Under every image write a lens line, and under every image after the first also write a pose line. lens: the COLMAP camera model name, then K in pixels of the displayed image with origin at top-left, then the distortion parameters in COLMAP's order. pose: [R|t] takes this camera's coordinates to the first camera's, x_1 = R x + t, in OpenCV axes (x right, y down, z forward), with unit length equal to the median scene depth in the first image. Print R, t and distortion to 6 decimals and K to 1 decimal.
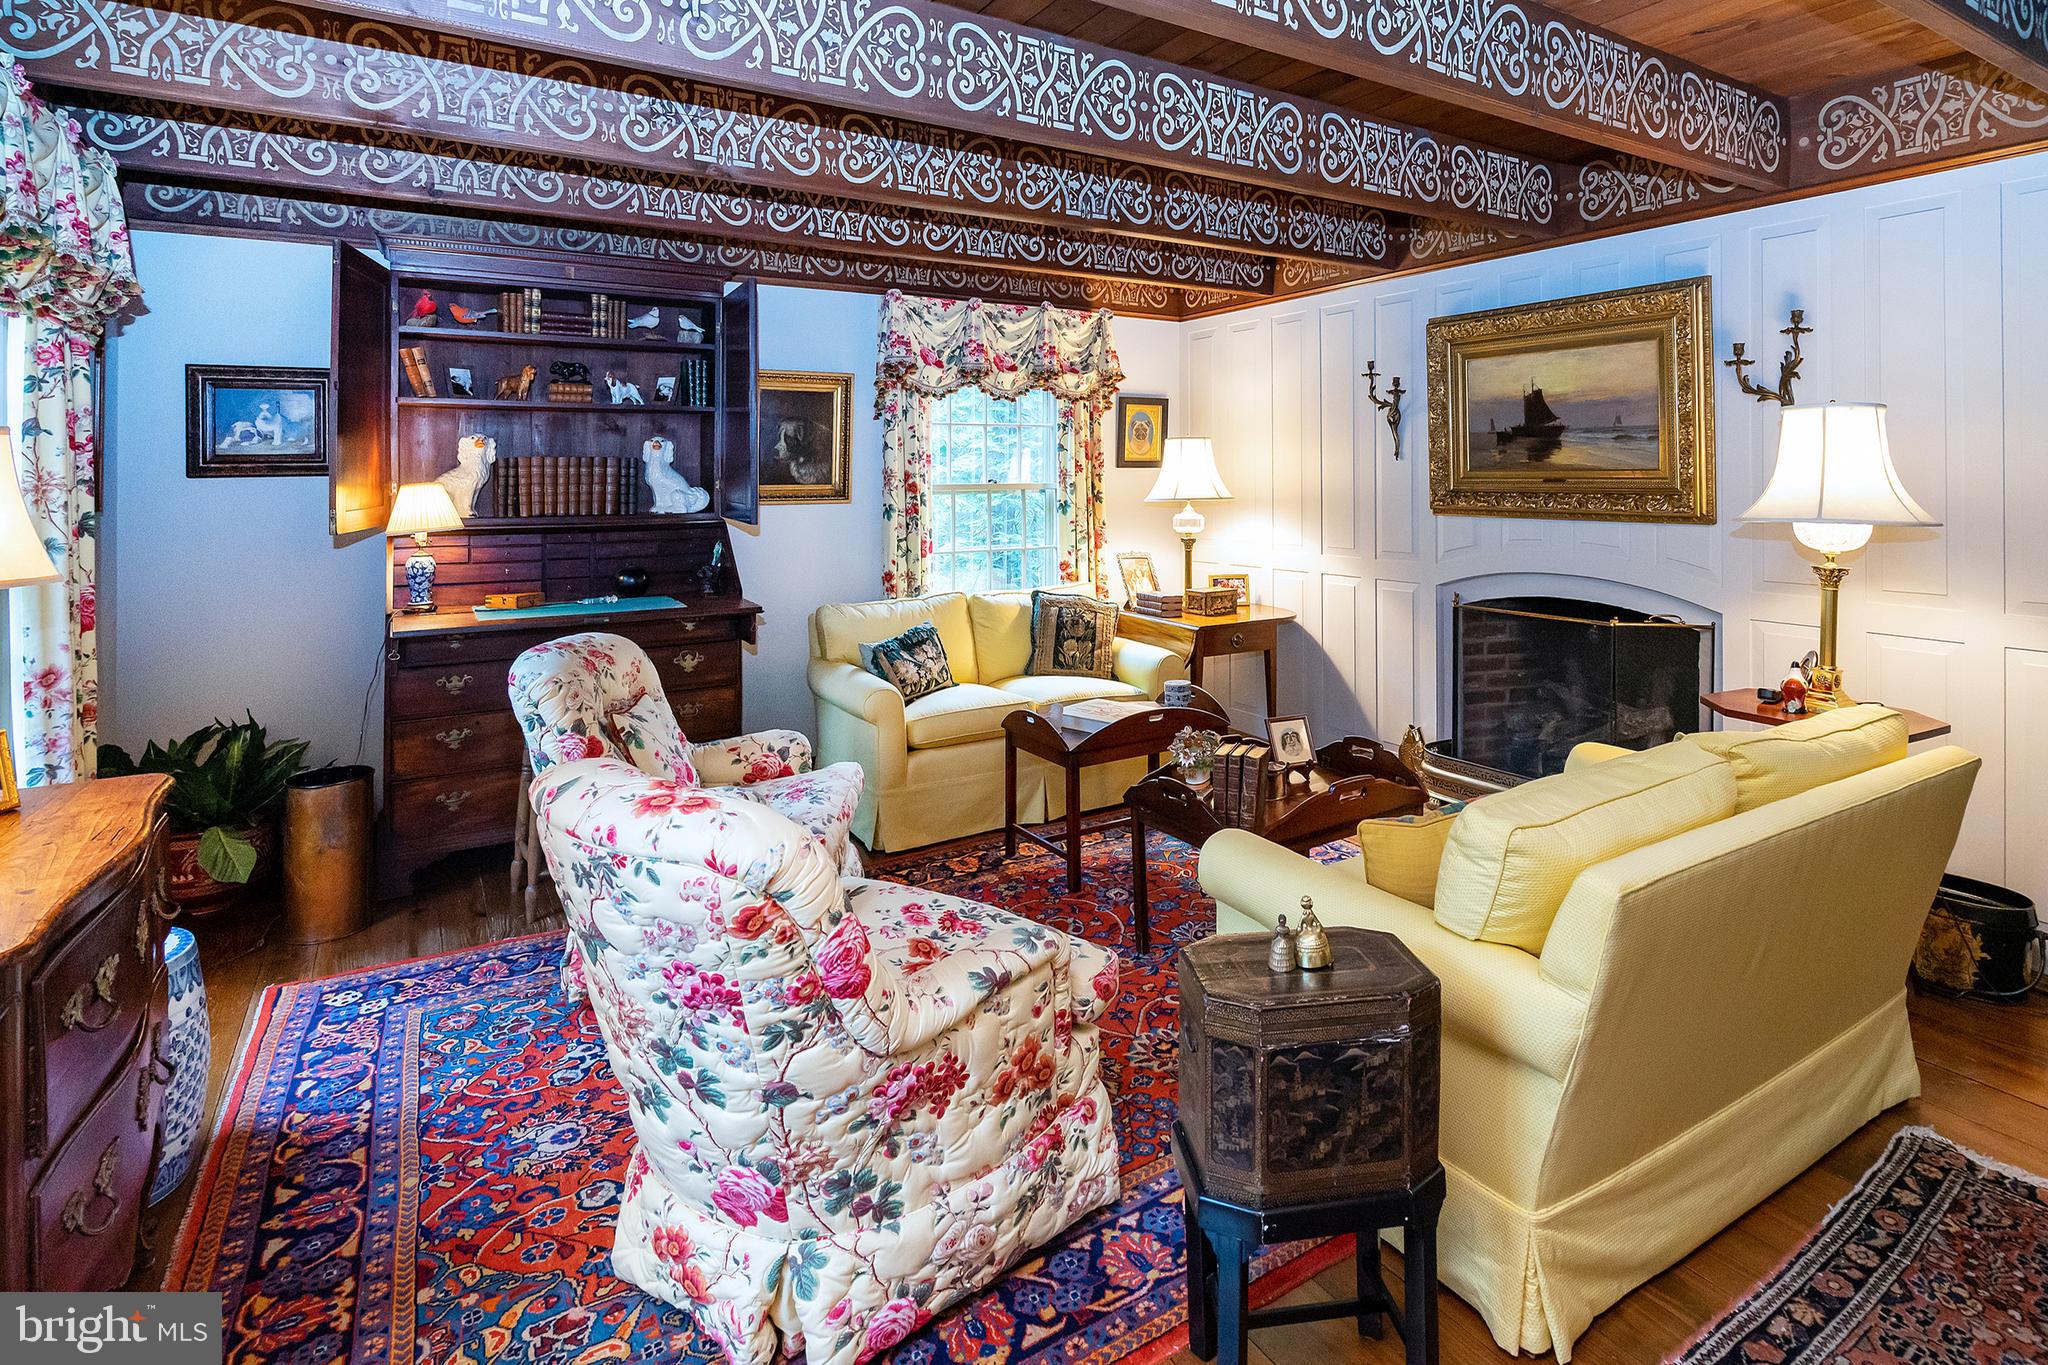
lens RADIAL K [[999.6, 0, 1019.1], [0, 999.6, 692.2], [0, 0, 1]] dist [-0.004366, -0.000862]
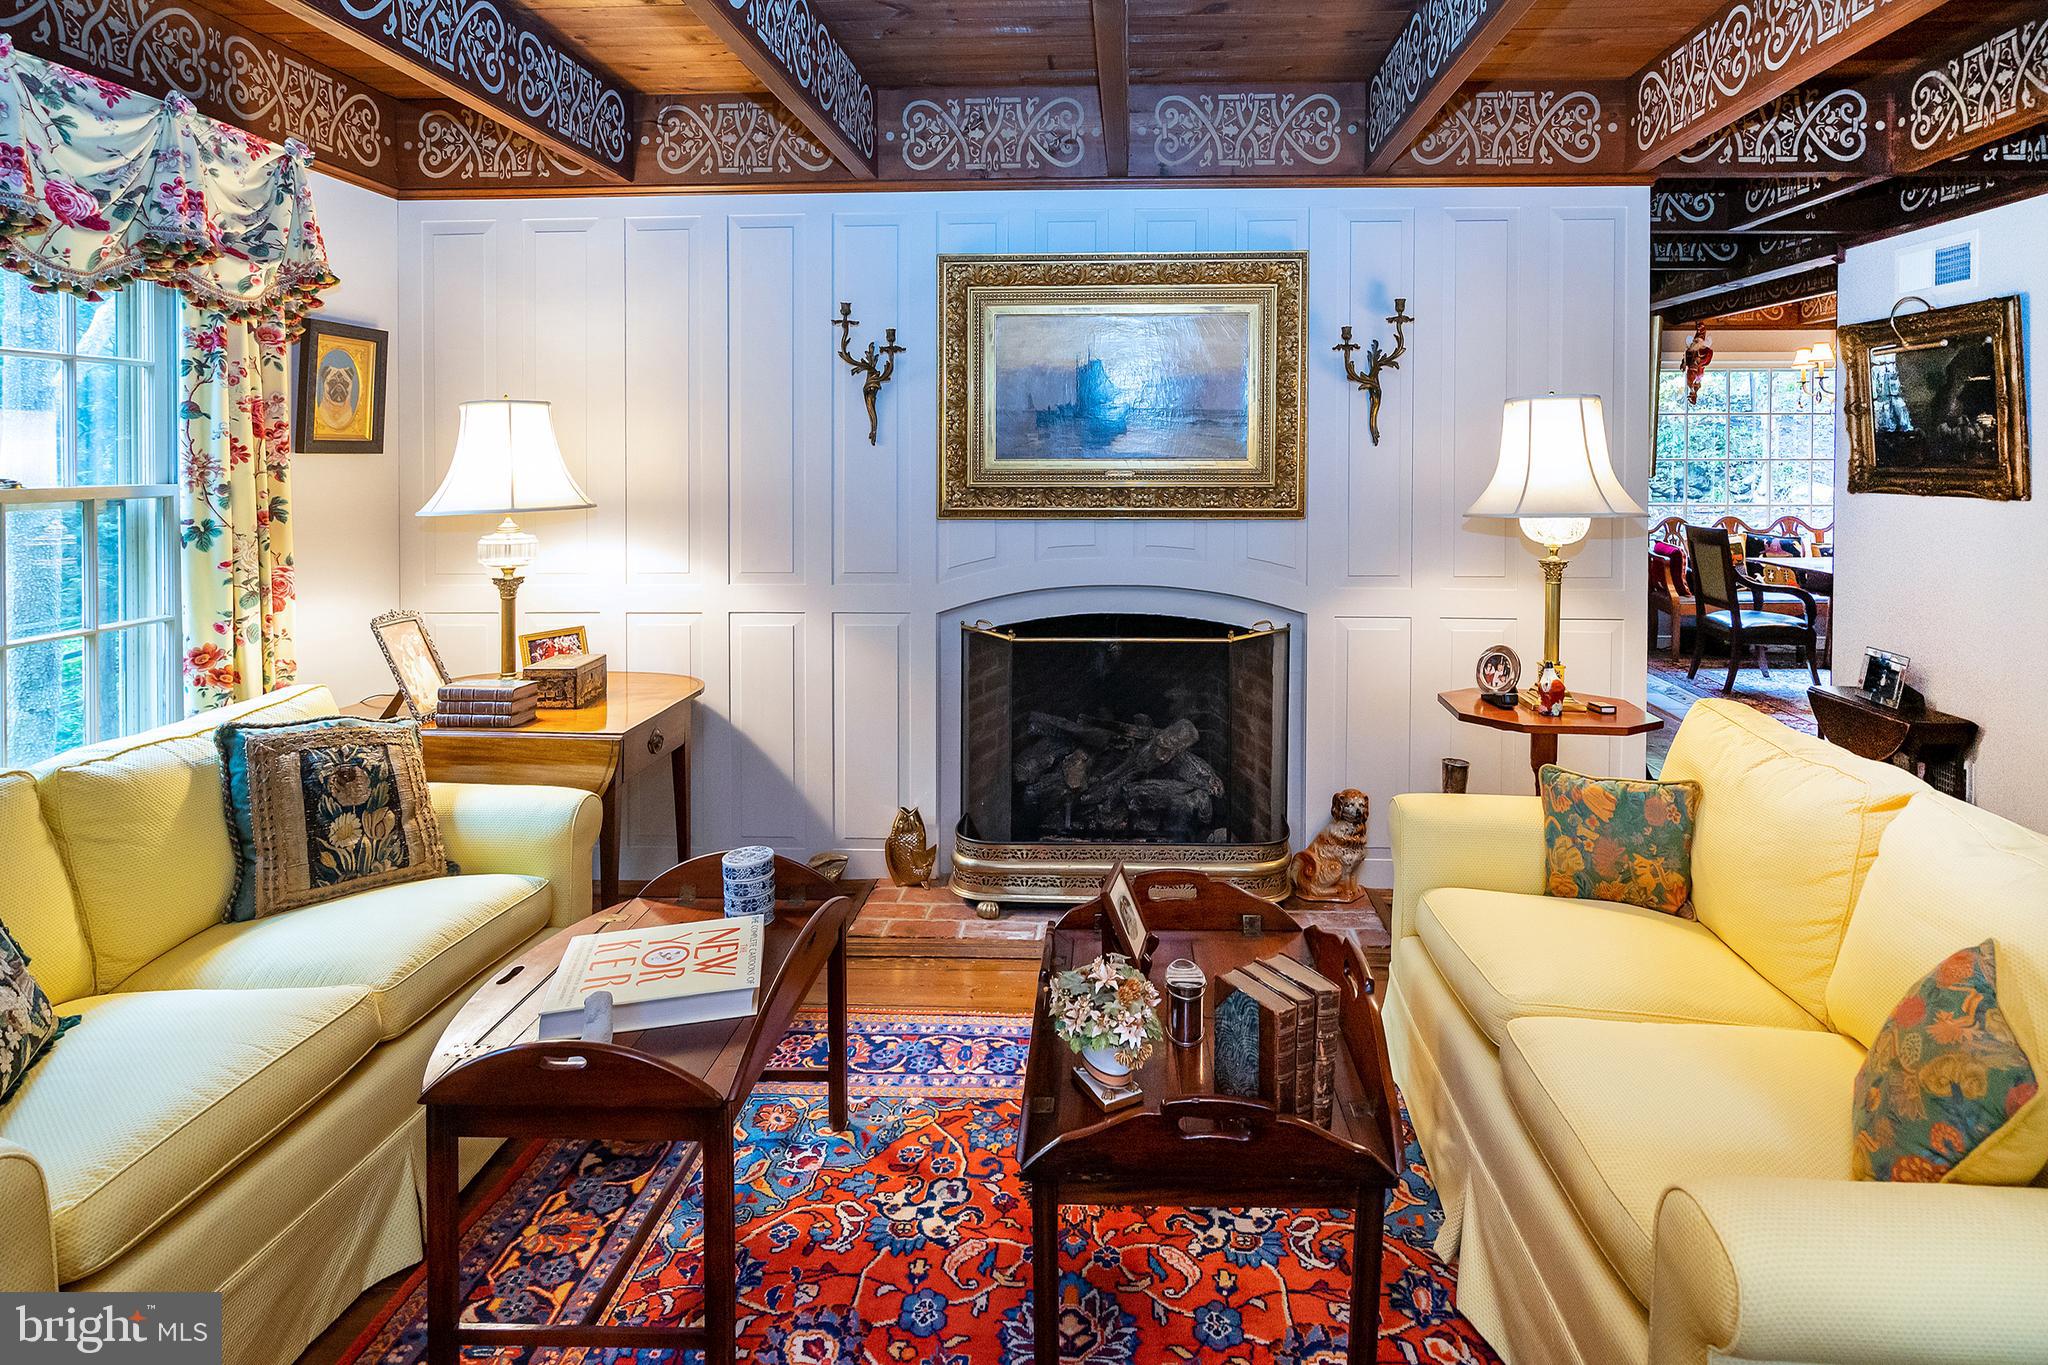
lens RADIAL K [[1183.5, 0, 1062.2], [0, 1183.5, 580.7], [0, 0, 1]] dist [-0.024008, 0.059950]
pose [[0.554855, -0.083999, 0.827695, -0.210665], [0.176812, 0.984068, -0.018660, -0.087917], [-0.812941, 0.156700, 0.560867, 0.387641]]
